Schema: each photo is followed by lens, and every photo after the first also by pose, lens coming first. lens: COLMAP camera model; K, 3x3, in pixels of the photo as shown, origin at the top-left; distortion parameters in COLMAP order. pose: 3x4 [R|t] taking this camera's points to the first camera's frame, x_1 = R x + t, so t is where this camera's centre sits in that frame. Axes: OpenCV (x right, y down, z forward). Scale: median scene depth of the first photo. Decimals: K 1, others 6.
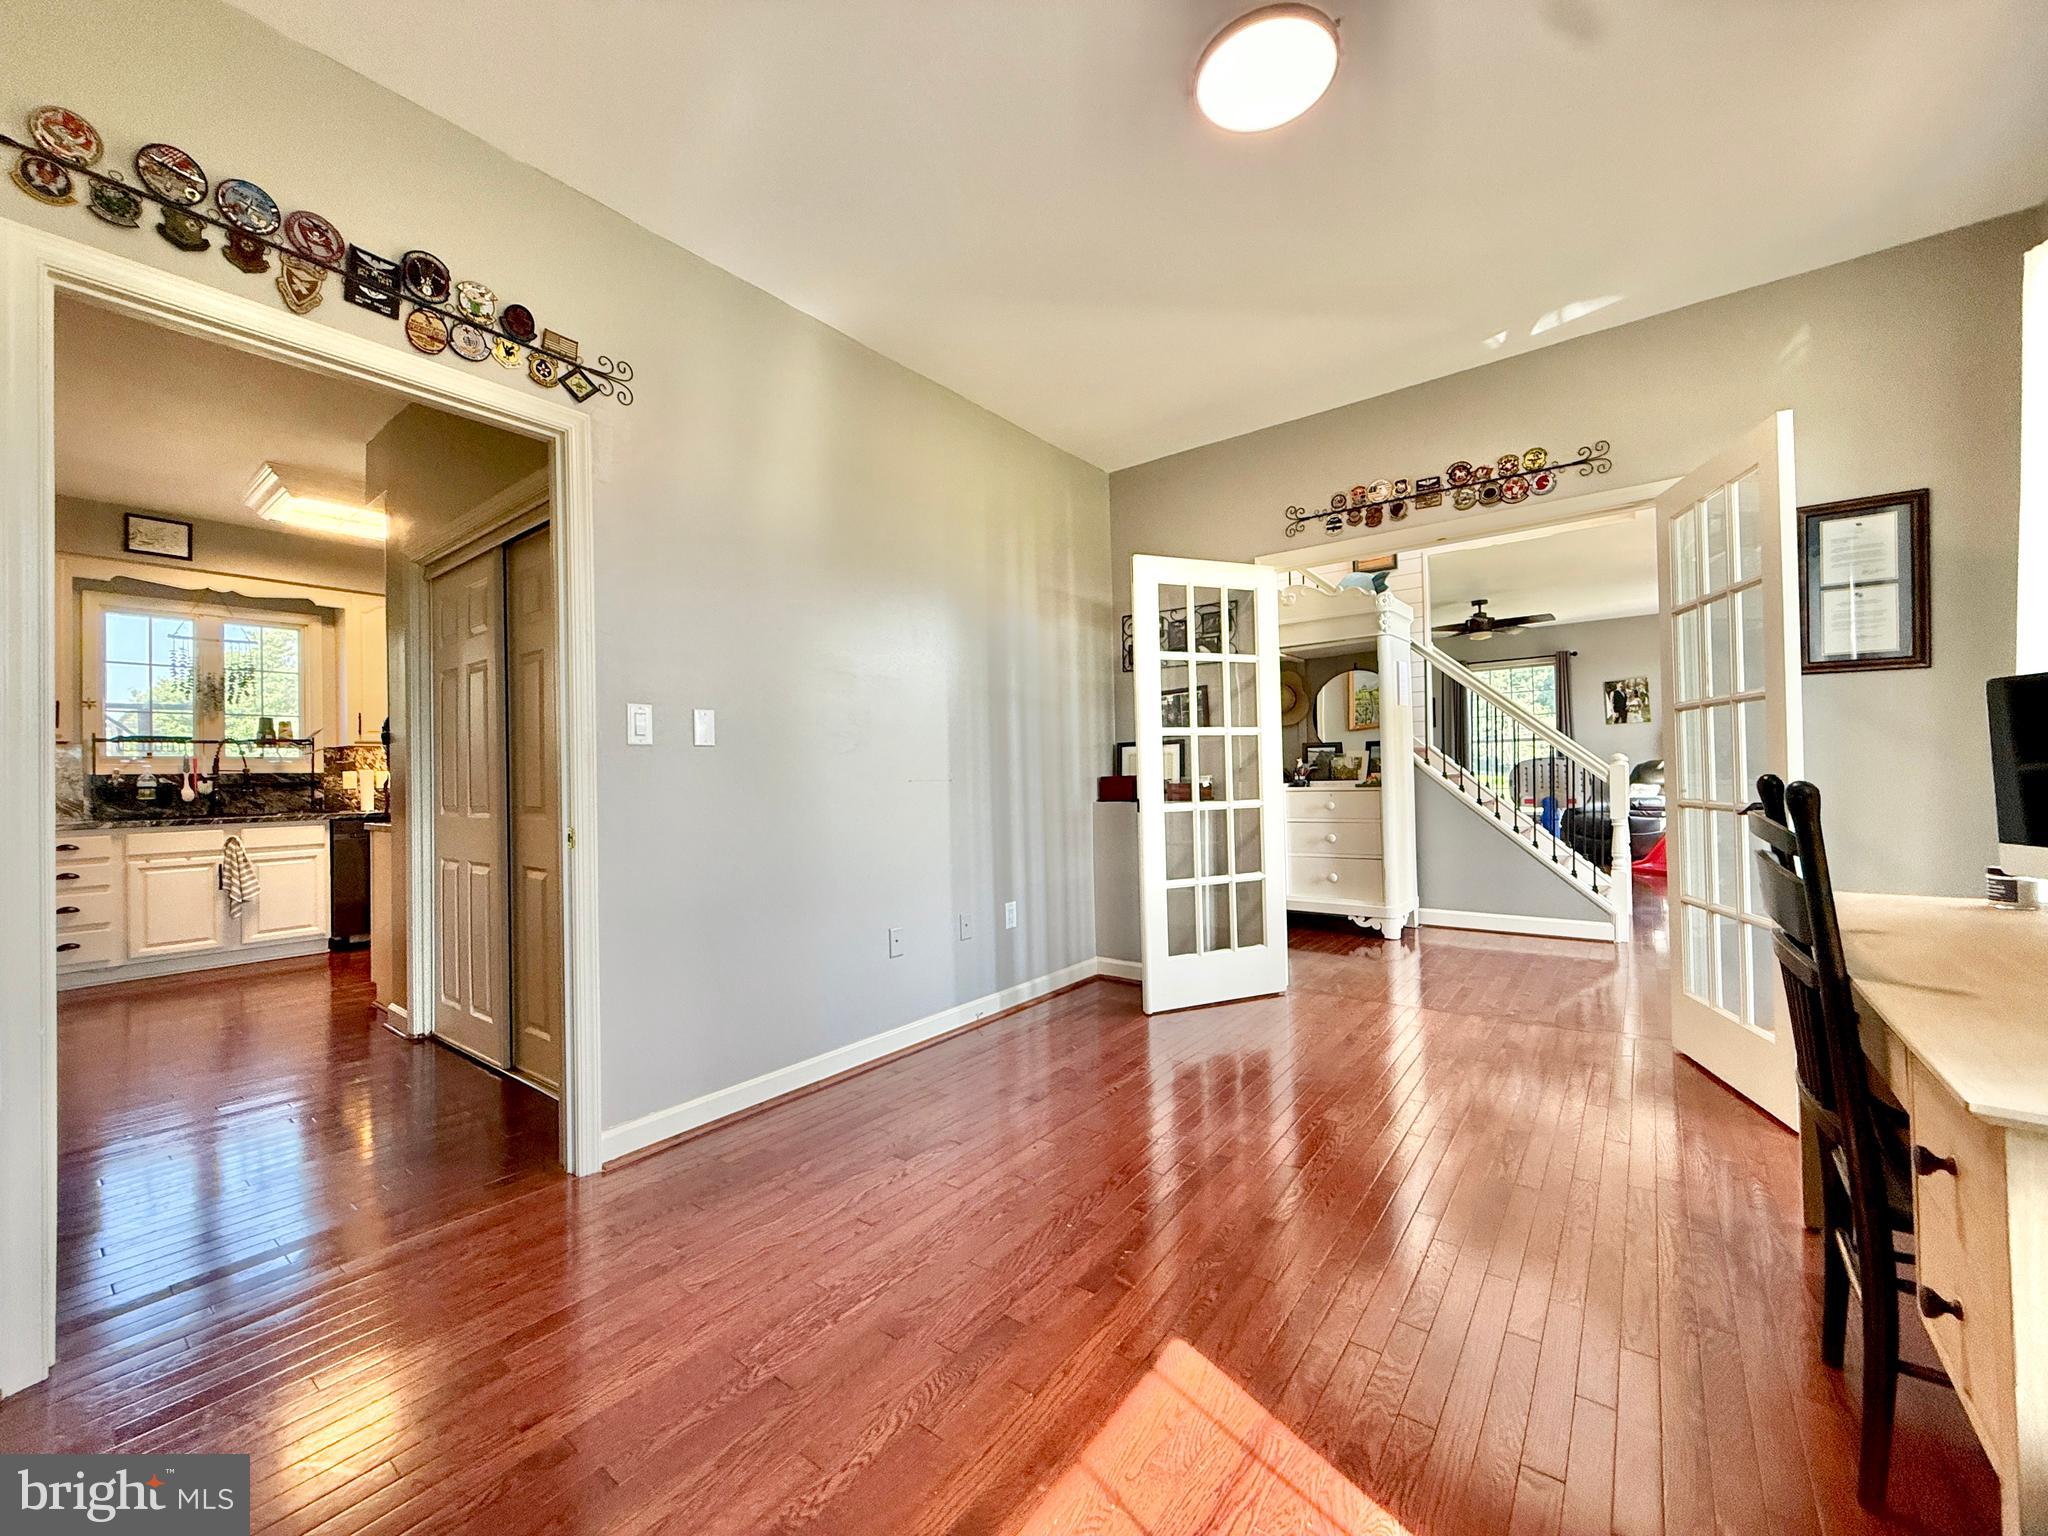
lens RADIAL K [[803.5, 0, 1021.1], [0, 803.5, 766.0], [0, 0, 1]] dist [0.000193, -0.000282]
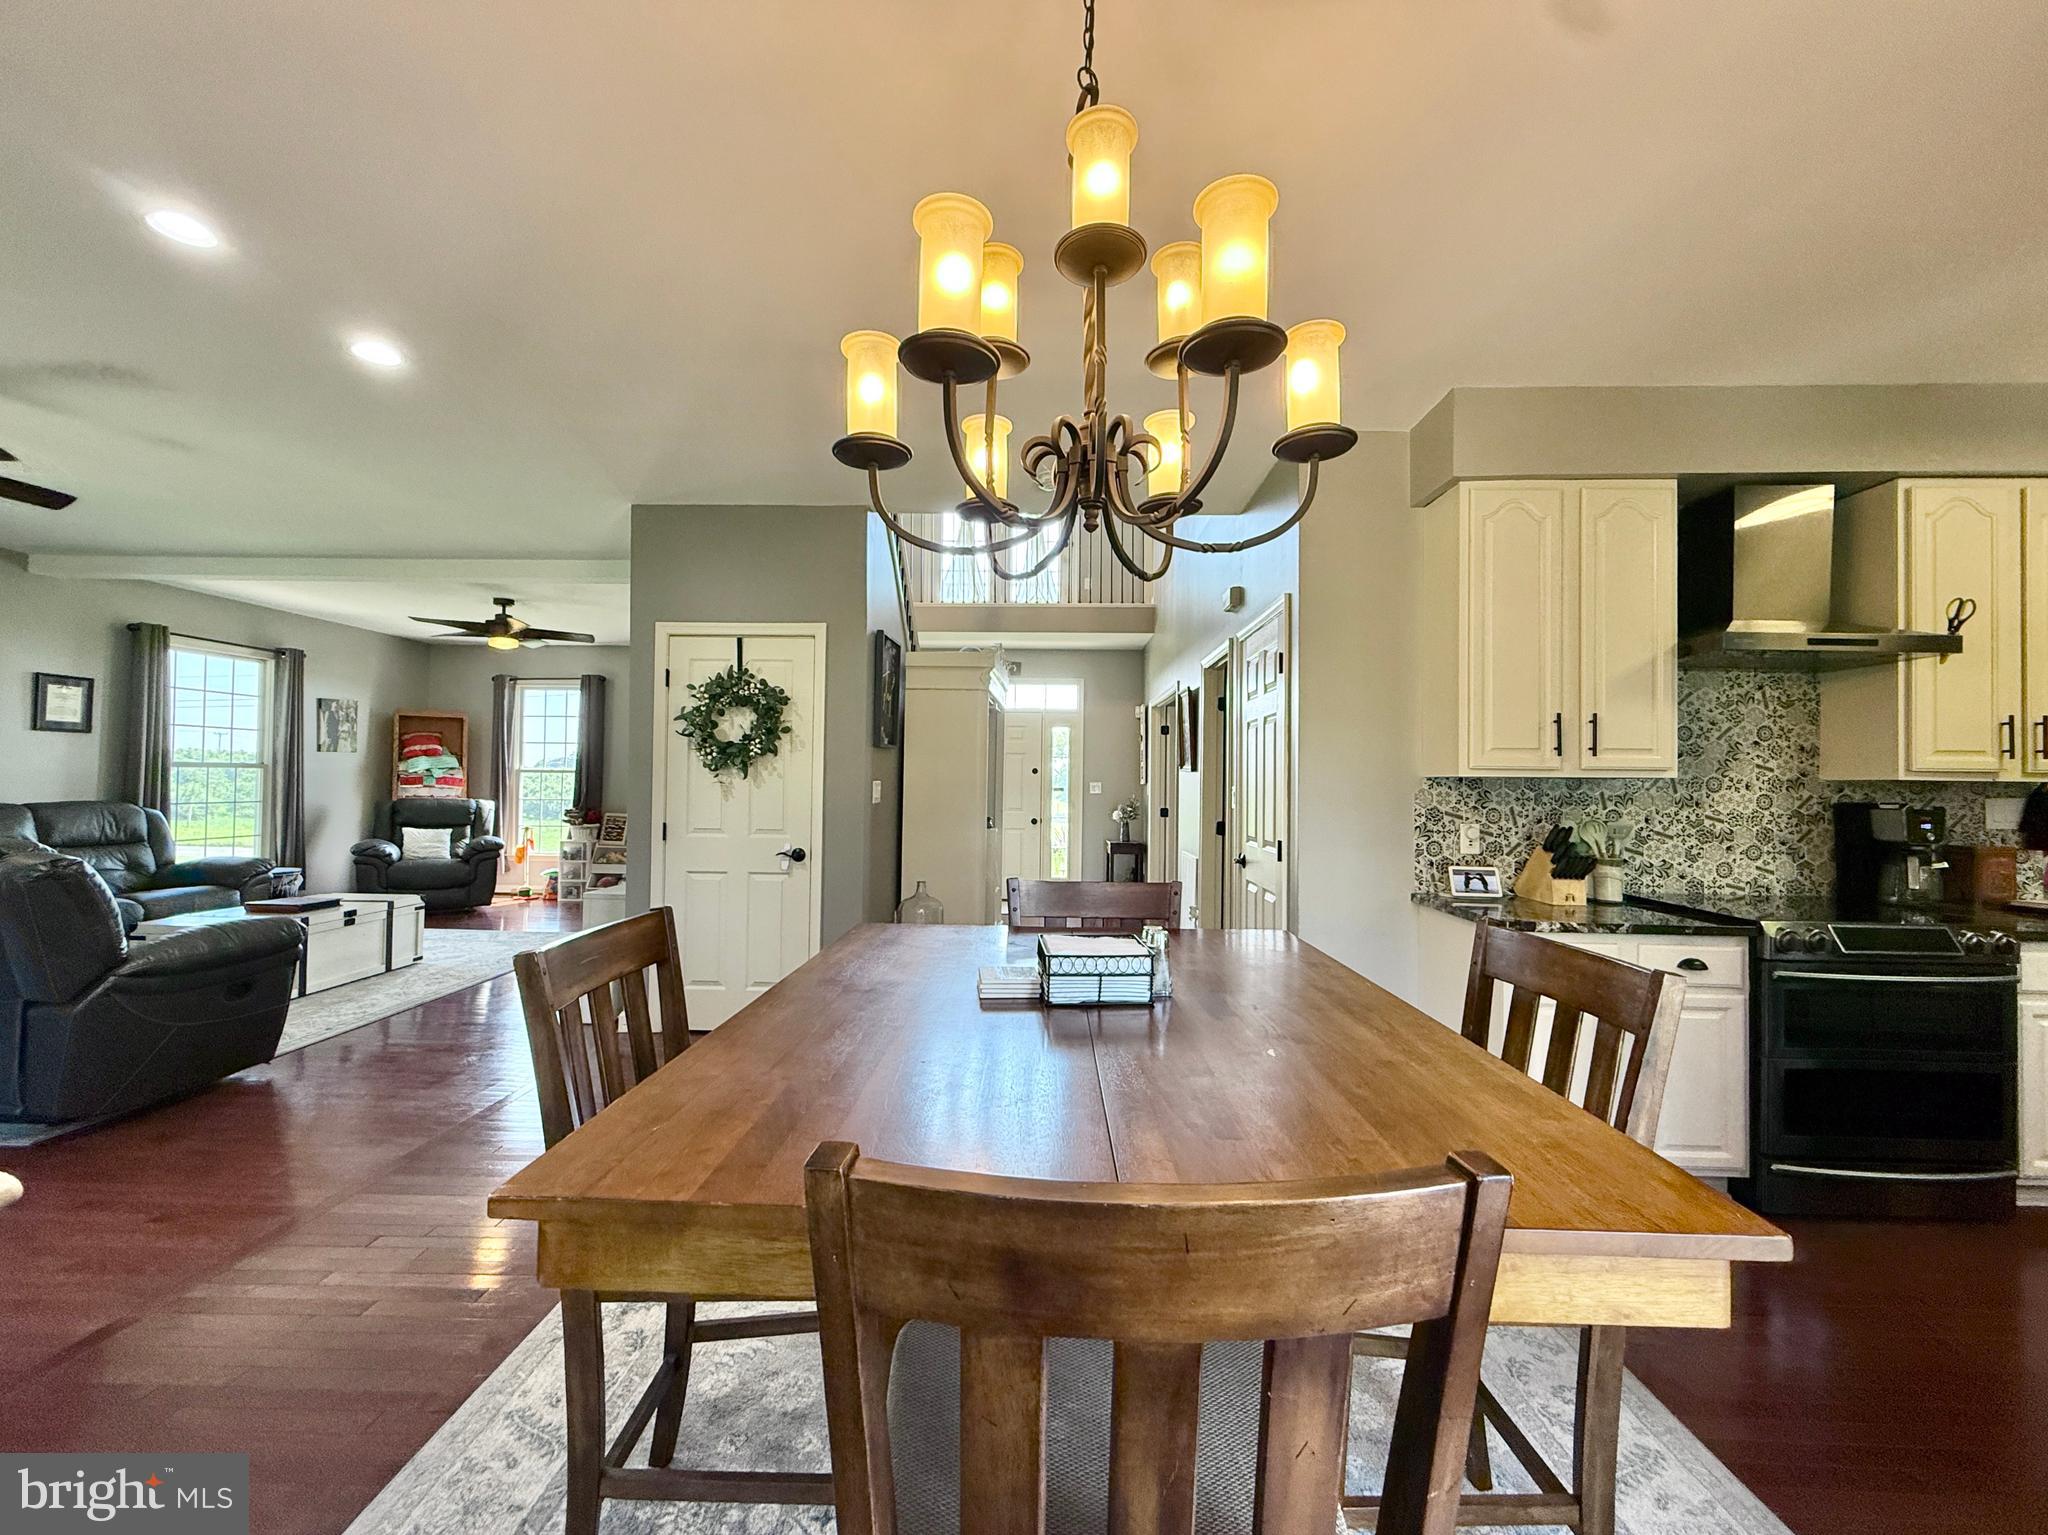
lens RADIAL K [[813.8, 0, 1019.1], [0, 813.8, 770.3], [0, 0, 1]] dist [0.000616, -0.000027]
pose [[-0.582167, 0.025139, 0.812680, -1.391358], [-0.009057, 0.999259, -0.037399, -0.035240], [-0.813019, -0.029133, -0.581508, 3.854982]]
